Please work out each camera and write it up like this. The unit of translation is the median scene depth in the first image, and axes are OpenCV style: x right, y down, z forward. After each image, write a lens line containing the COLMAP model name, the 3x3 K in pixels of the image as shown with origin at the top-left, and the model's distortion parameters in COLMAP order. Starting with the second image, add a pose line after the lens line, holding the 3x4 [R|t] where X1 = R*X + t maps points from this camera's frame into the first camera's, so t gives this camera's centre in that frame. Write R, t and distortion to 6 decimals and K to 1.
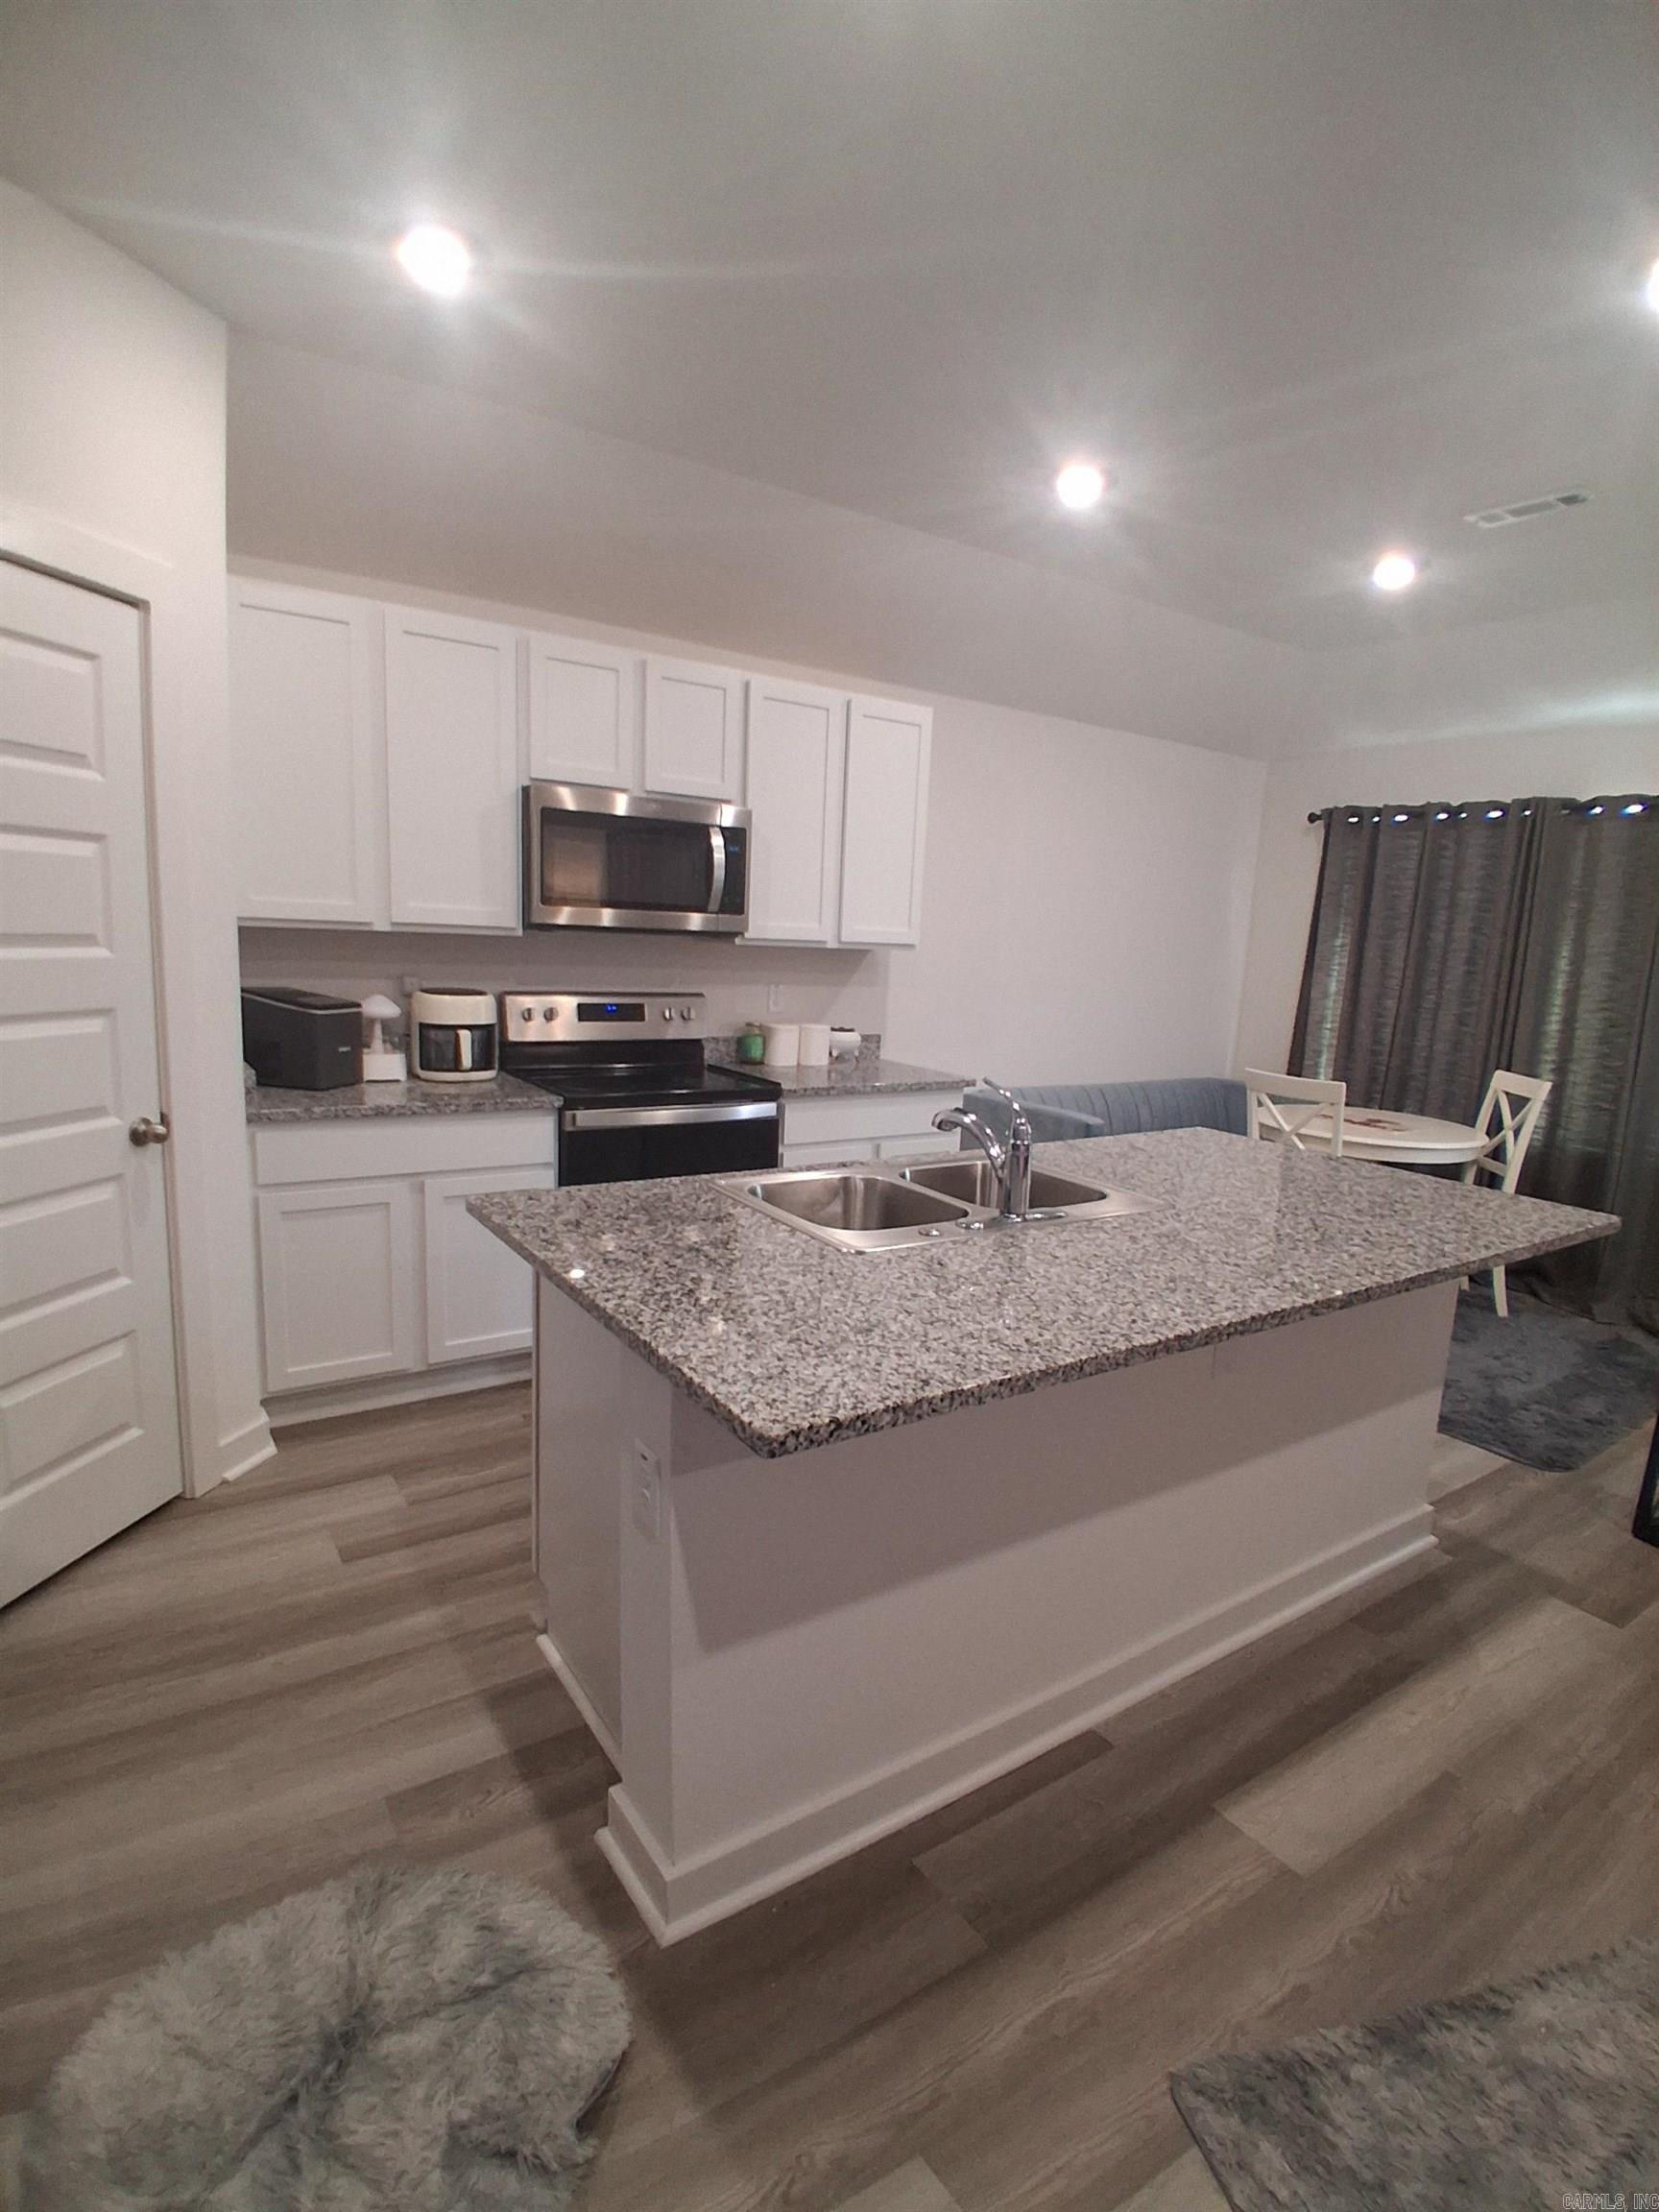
lens RADIAL K [[1103.9, 0, 831.7], [0, 1103.9, 1111.8], [0, 0, 1]] dist [-0.027938, -0.005907]
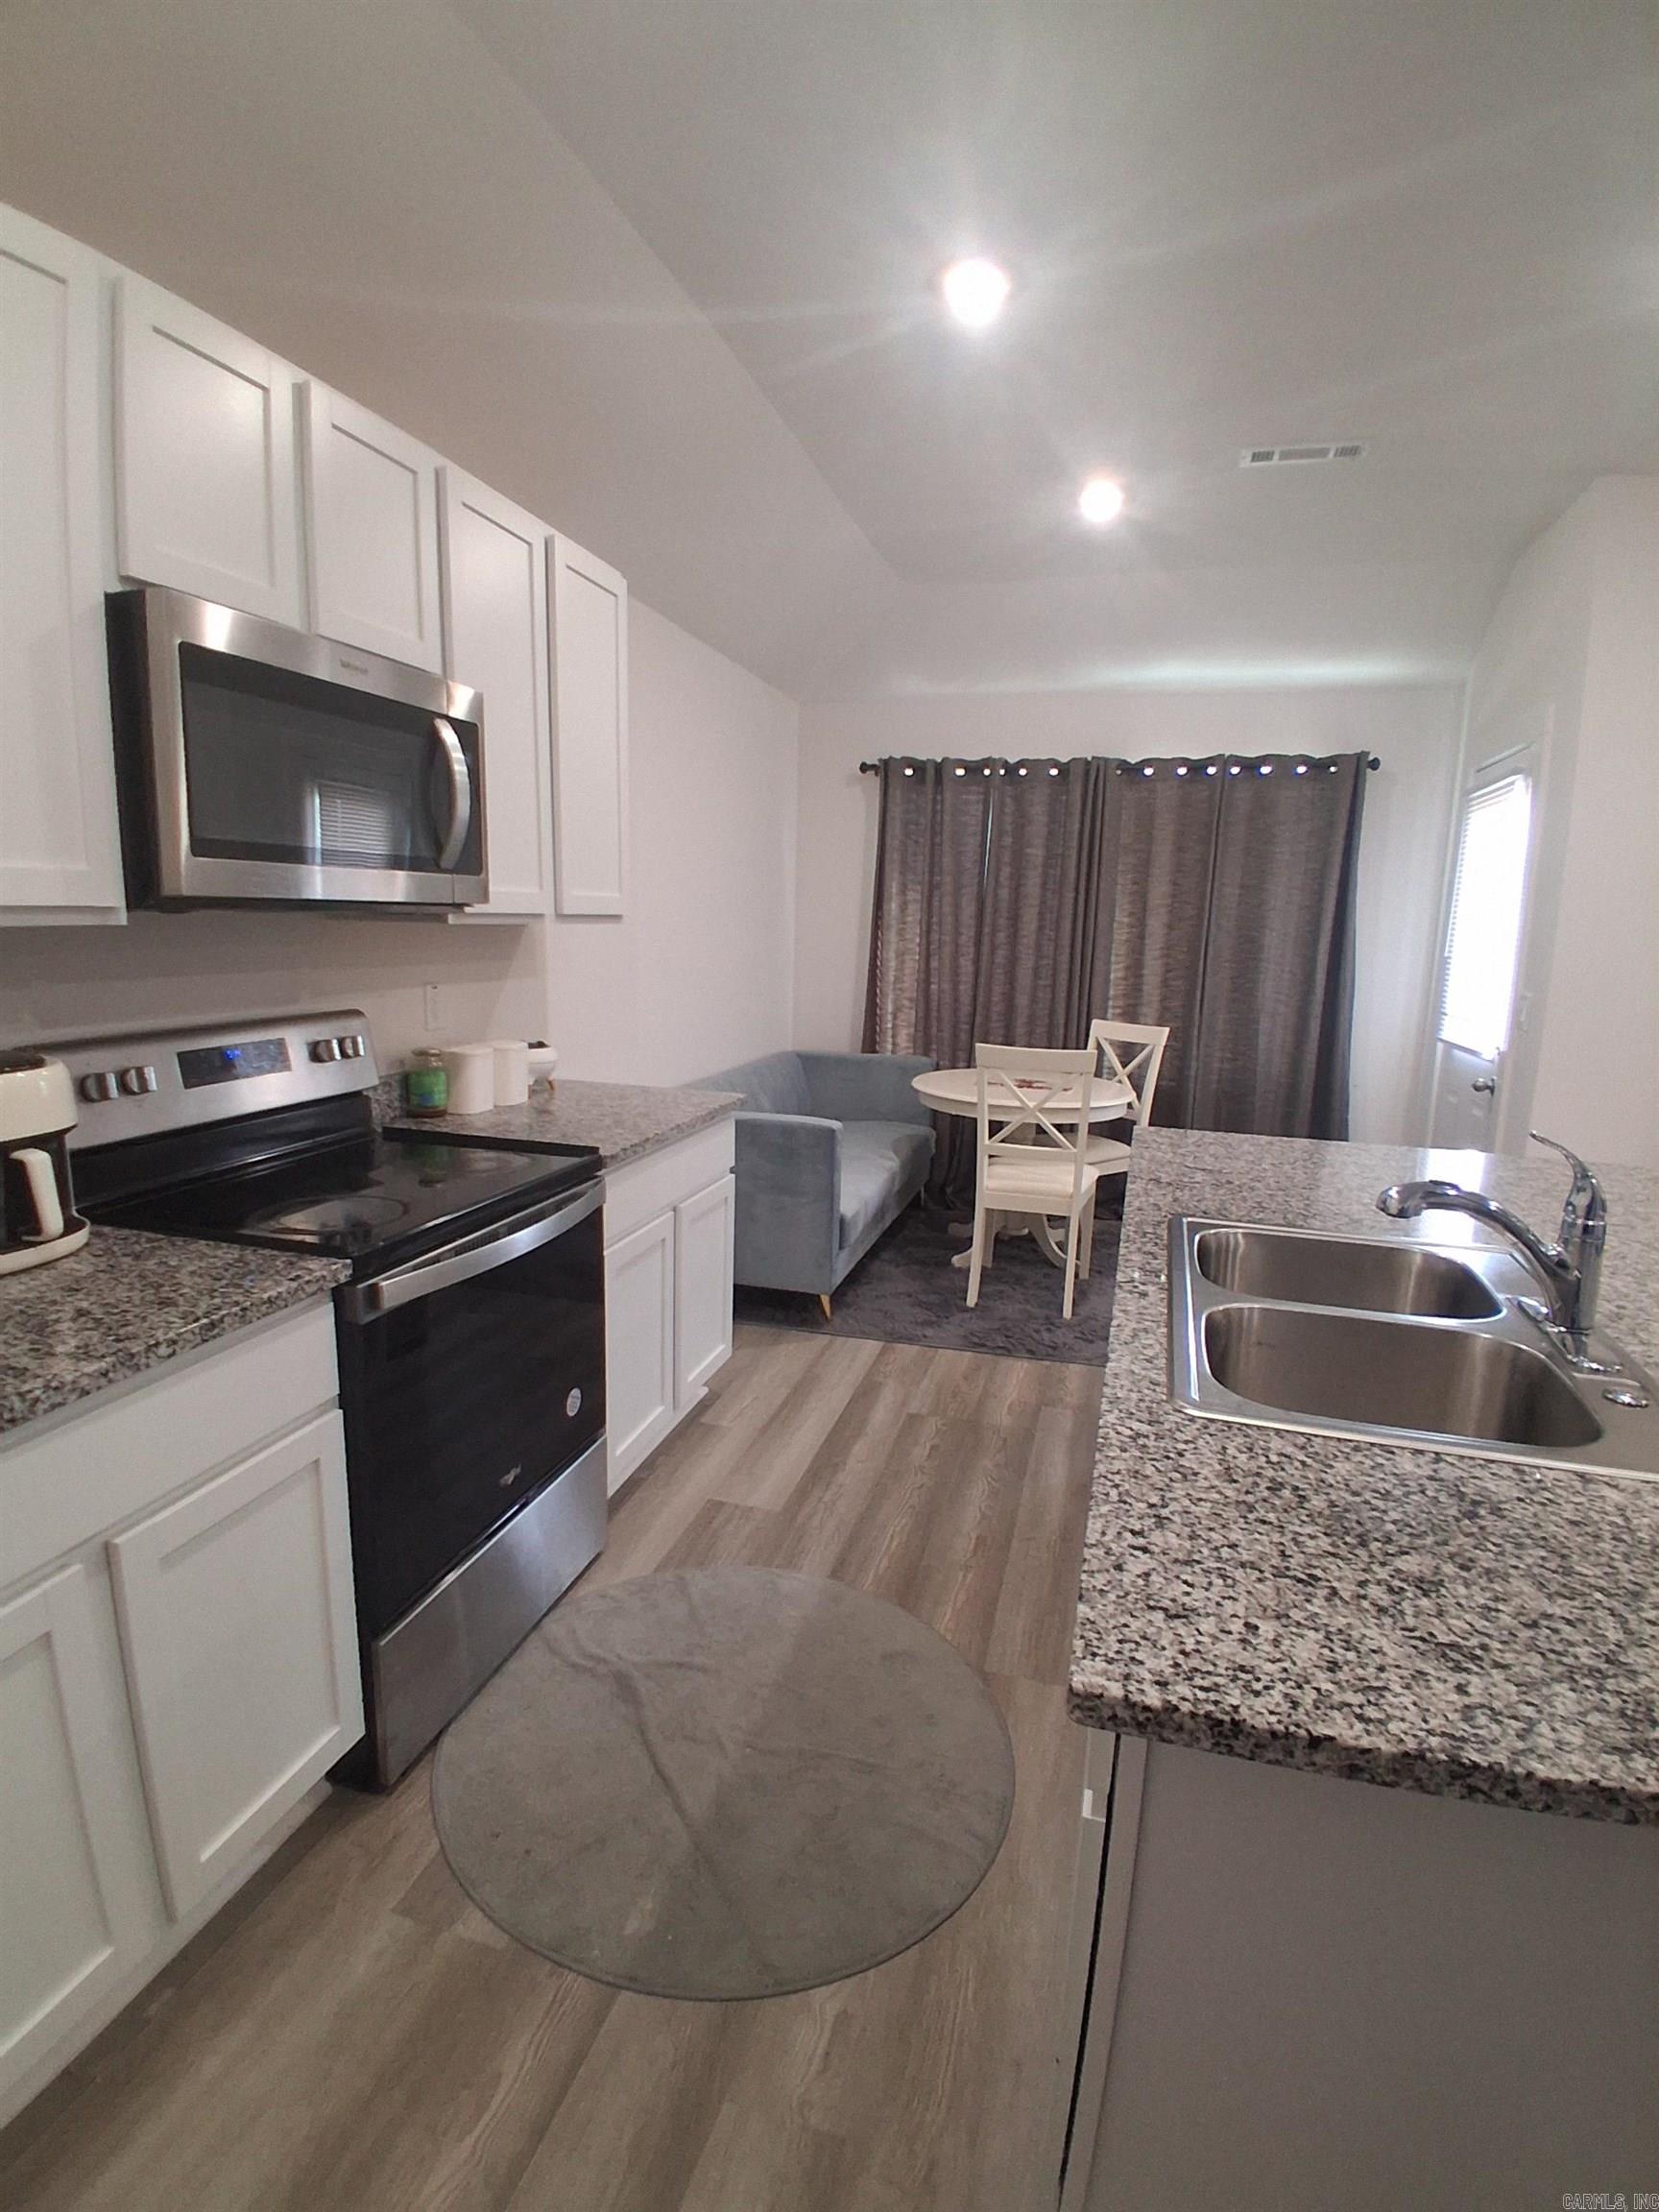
lens RADIAL K [[1103.9, 0, 827.8], [0, 1103.9, 1112.0], [0, 0, 1]] dist [-0.027938, -0.005907]
pose [[0.774342, -0.136796, 0.617803, -0.282705], [0.113700, 0.990541, 0.076820, -0.067988], [-0.622468, 0.010759, 0.782571, 0.375915]]
